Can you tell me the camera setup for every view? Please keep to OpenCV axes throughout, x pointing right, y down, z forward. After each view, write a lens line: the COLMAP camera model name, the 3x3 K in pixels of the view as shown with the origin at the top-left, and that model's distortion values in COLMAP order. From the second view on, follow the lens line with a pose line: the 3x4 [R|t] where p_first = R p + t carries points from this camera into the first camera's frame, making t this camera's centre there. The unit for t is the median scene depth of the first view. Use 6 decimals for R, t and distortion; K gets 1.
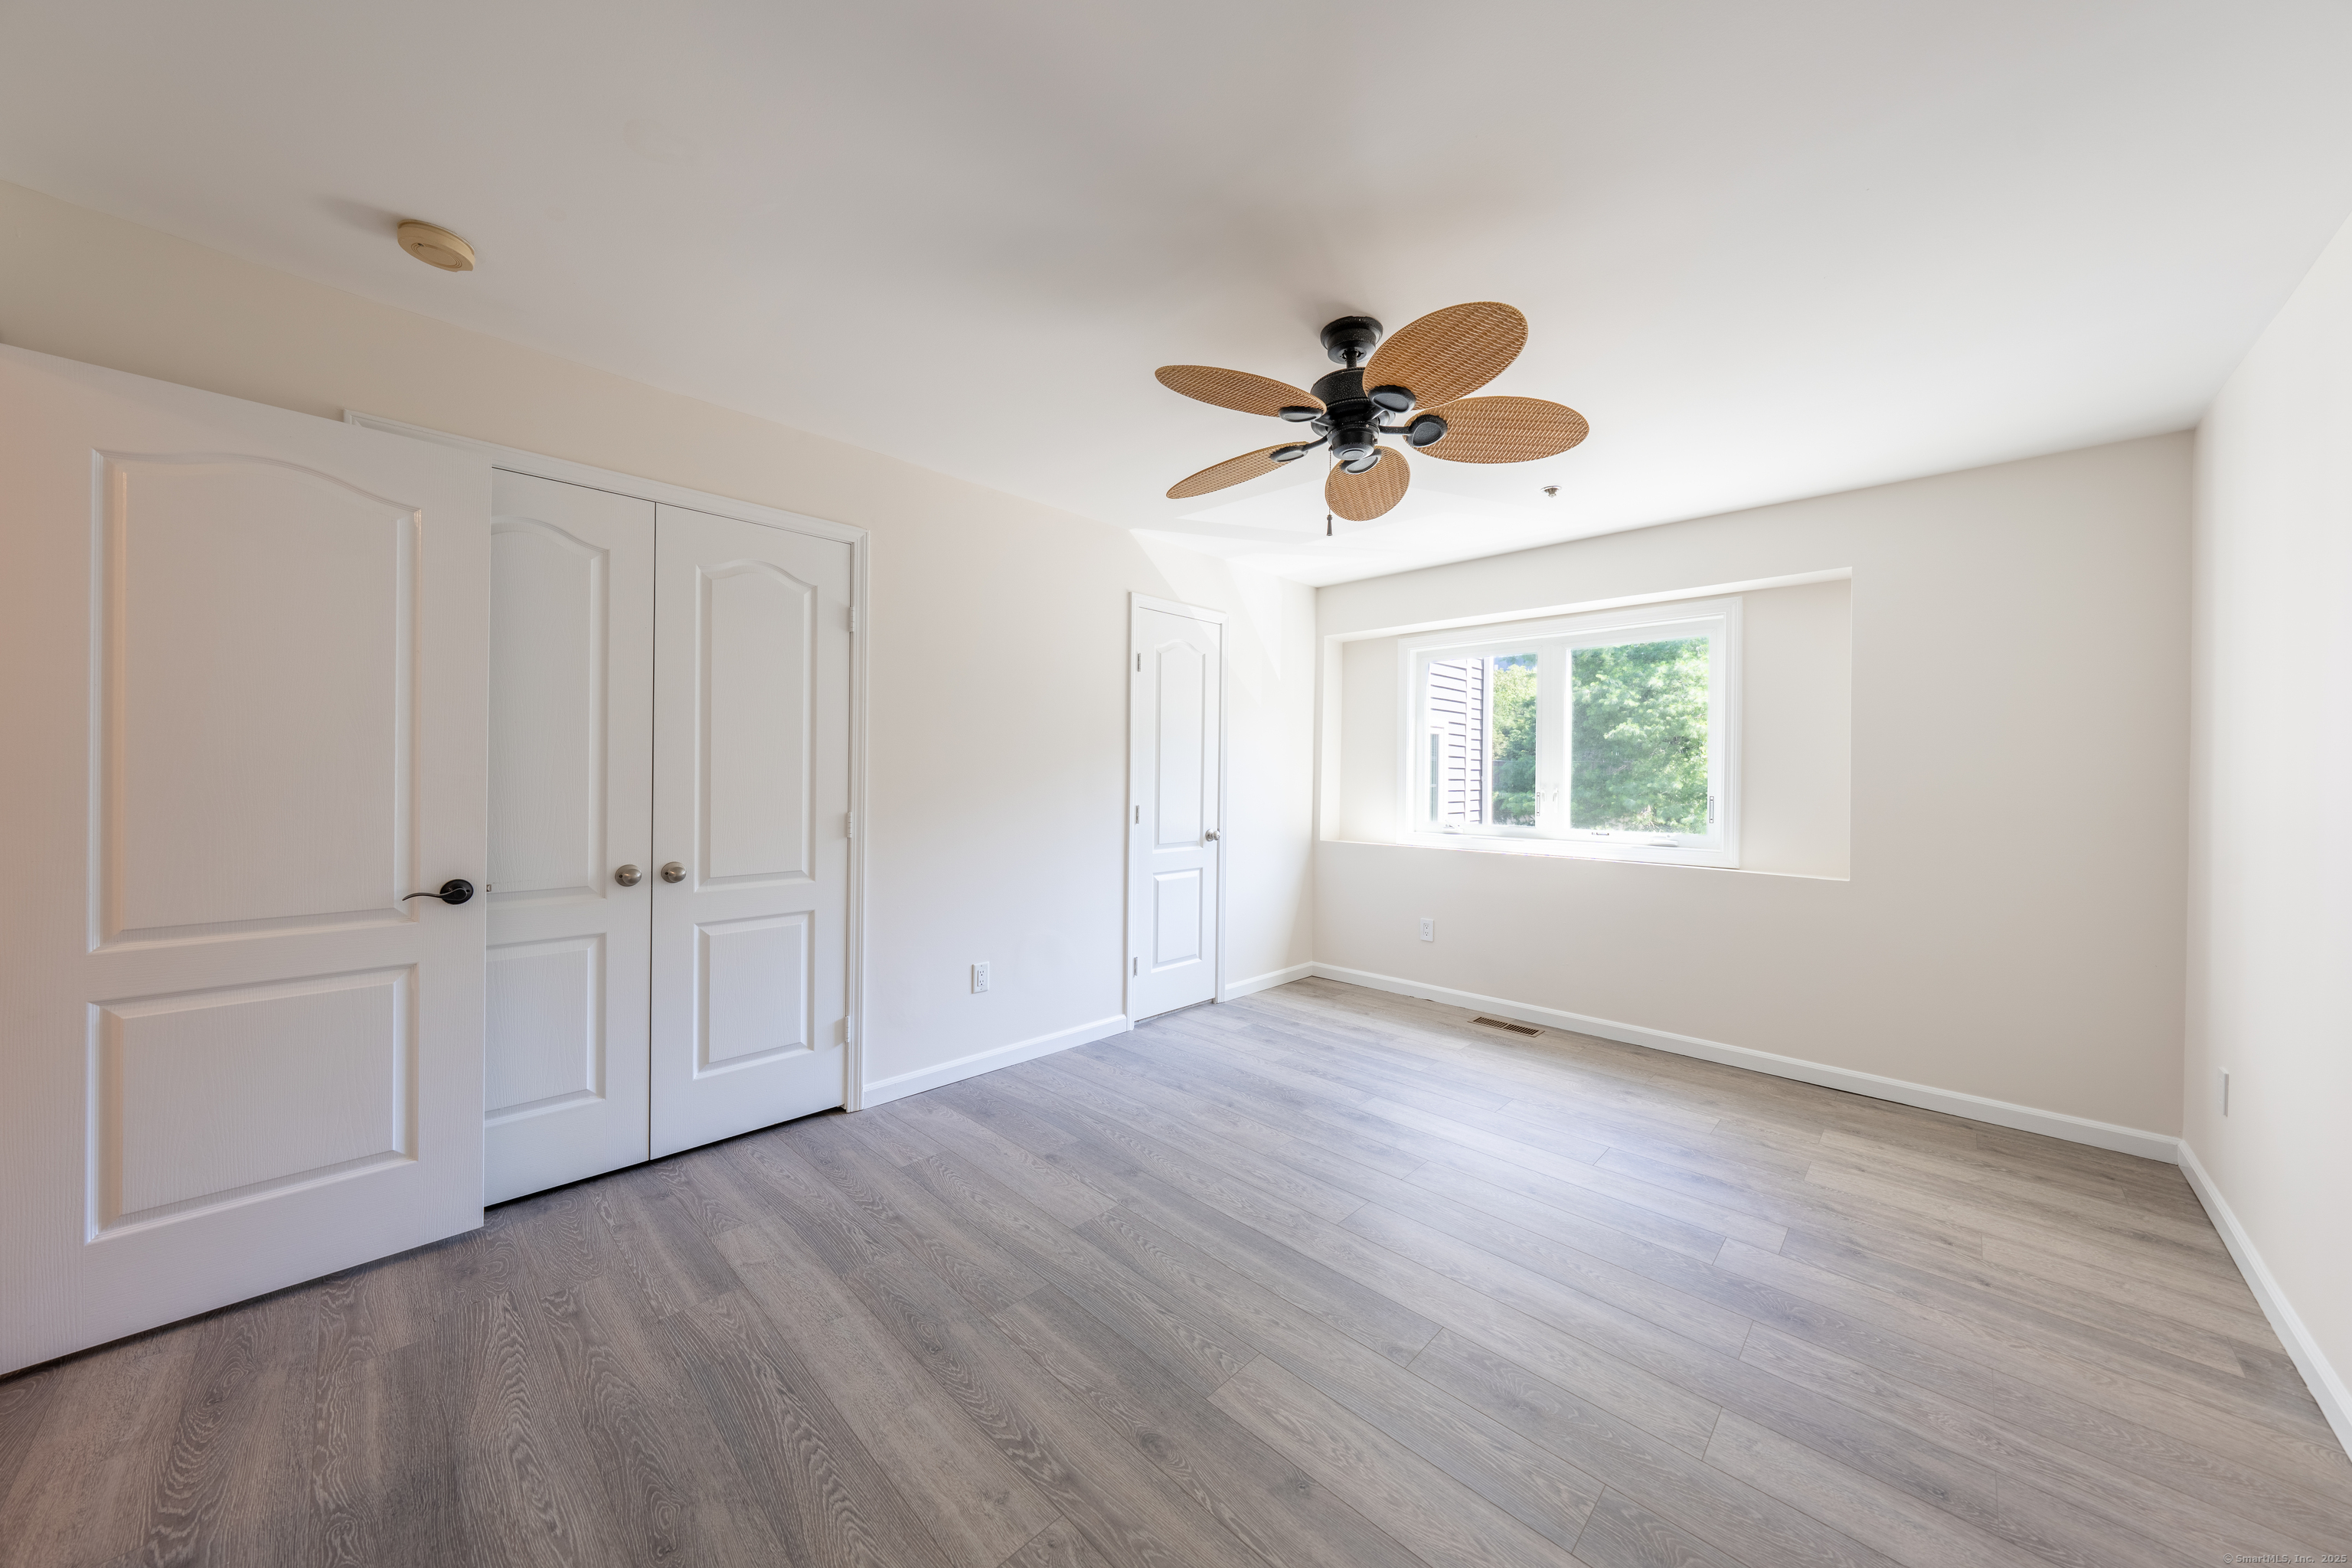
lens RADIAL K [[805.1, 0, 1152.3], [0, 805.1, 754.3], [0, 0, 1]] dist [-0.000677, -0.000124]
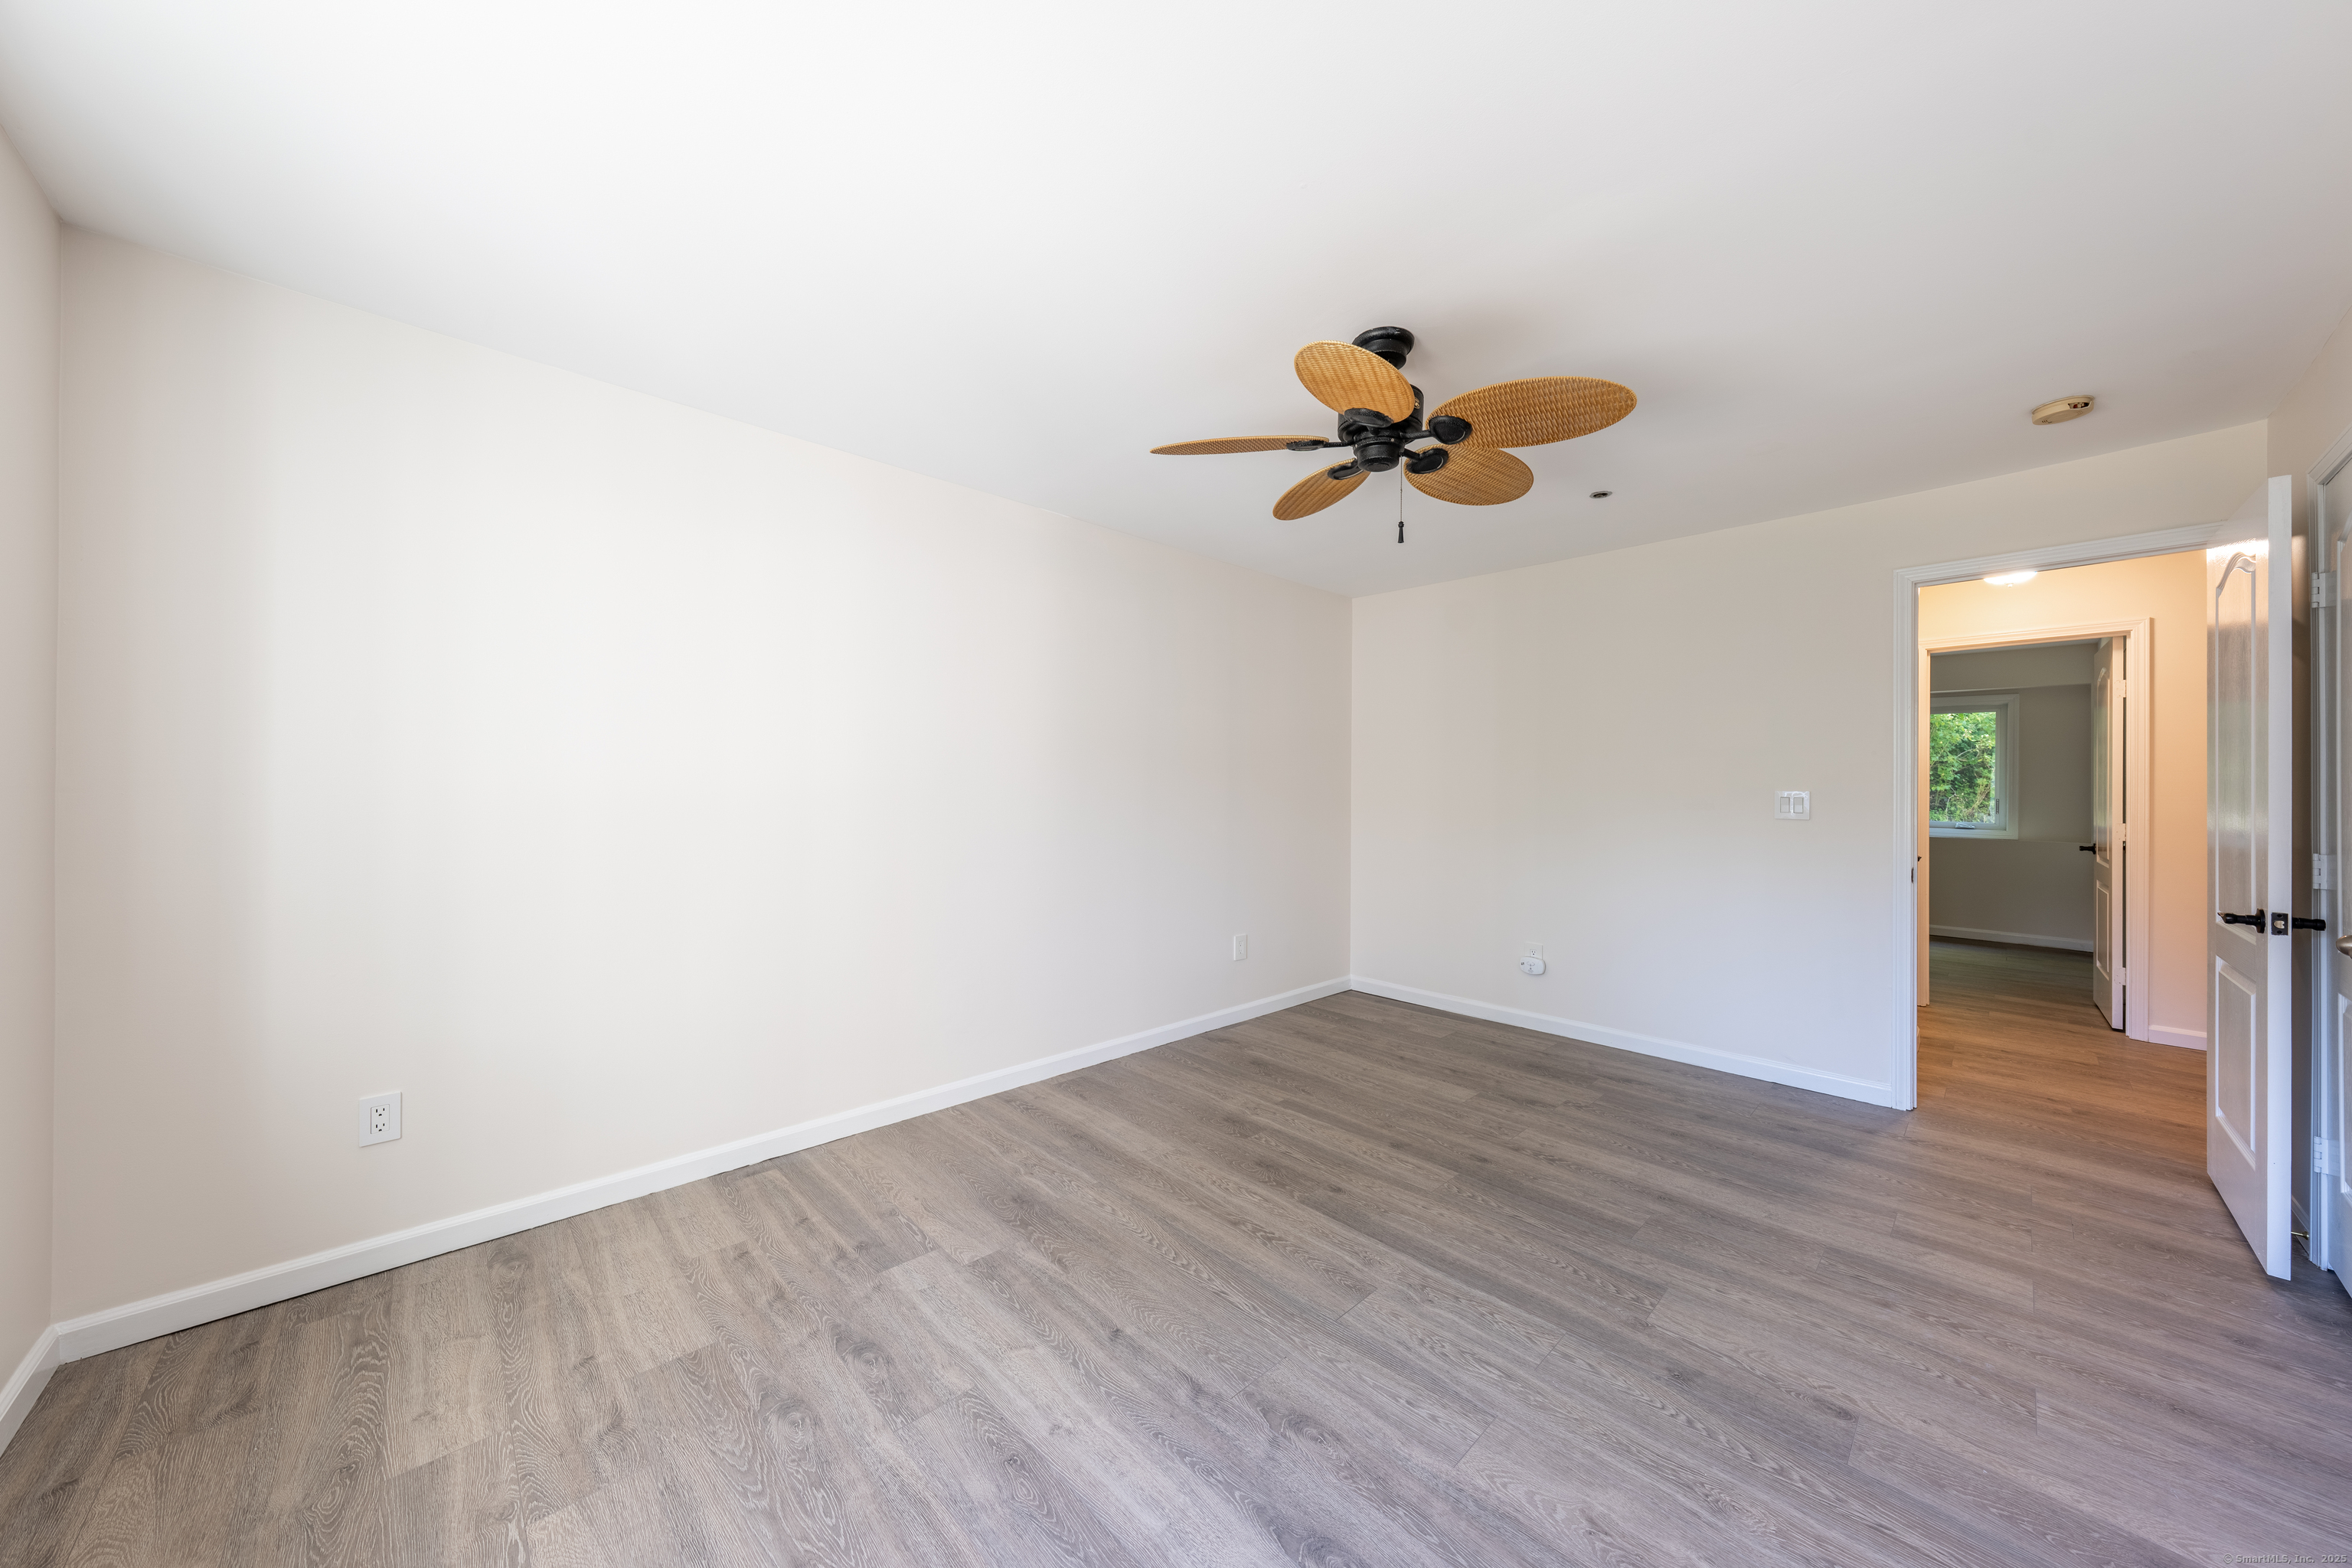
lens RADIAL K [[789.2, 0, 1171.9], [0, 789.2, 795.0], [0, 0, 1]] dist [-0.001031, -0.000063]
pose [[-0.999309, -0.023064, 0.029160, 0.458930], [-0.023255, 0.999710, -0.006228, 0.047416], [-0.029008, -0.006902, -0.999555, 1.946381]]
